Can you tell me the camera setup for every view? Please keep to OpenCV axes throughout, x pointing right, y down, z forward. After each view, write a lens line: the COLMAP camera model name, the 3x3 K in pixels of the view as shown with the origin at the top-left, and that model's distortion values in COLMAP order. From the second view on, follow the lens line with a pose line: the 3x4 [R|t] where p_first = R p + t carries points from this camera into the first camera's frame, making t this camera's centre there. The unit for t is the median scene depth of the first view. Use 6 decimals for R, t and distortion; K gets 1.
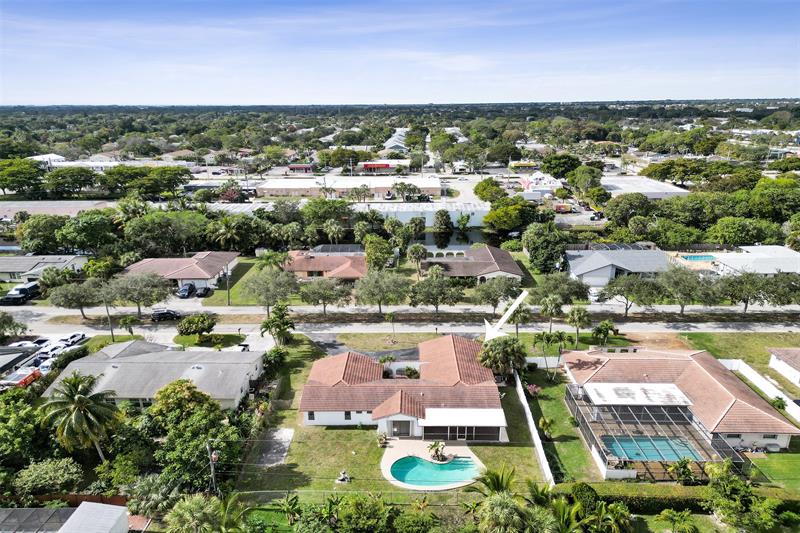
lens RADIAL K [[560.3, 0, 397.1], [0, 560.3, 262.9], [0, 0, 1]] dist [0.090085, -0.094295]
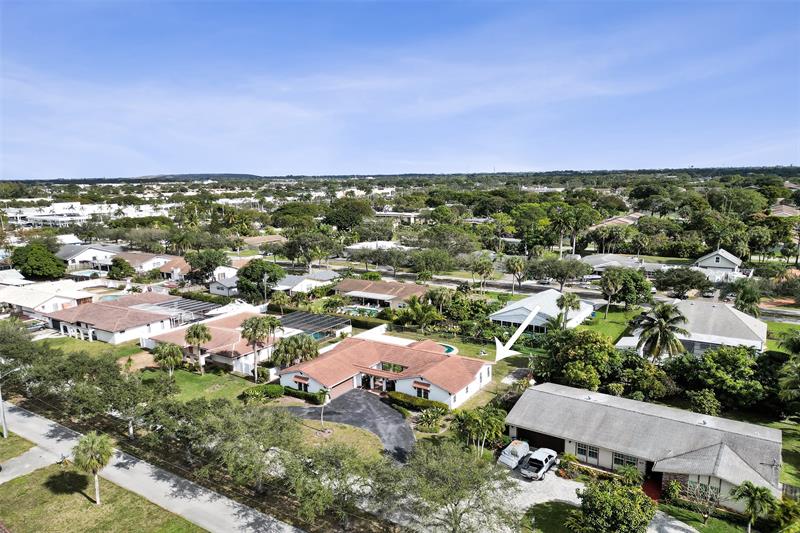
lens RADIAL K [[560.3, 0, 397.1], [0, 560.3, 262.9], [0, 0, 1]] dist [0.090085, -0.094295]
pose [[-0.847378, -0.056067, 0.528022, -0.427821], [0.171692, 0.912061, 0.372380, -0.285712], [-0.502467, 0.406203, -0.763234, 1.351613]]
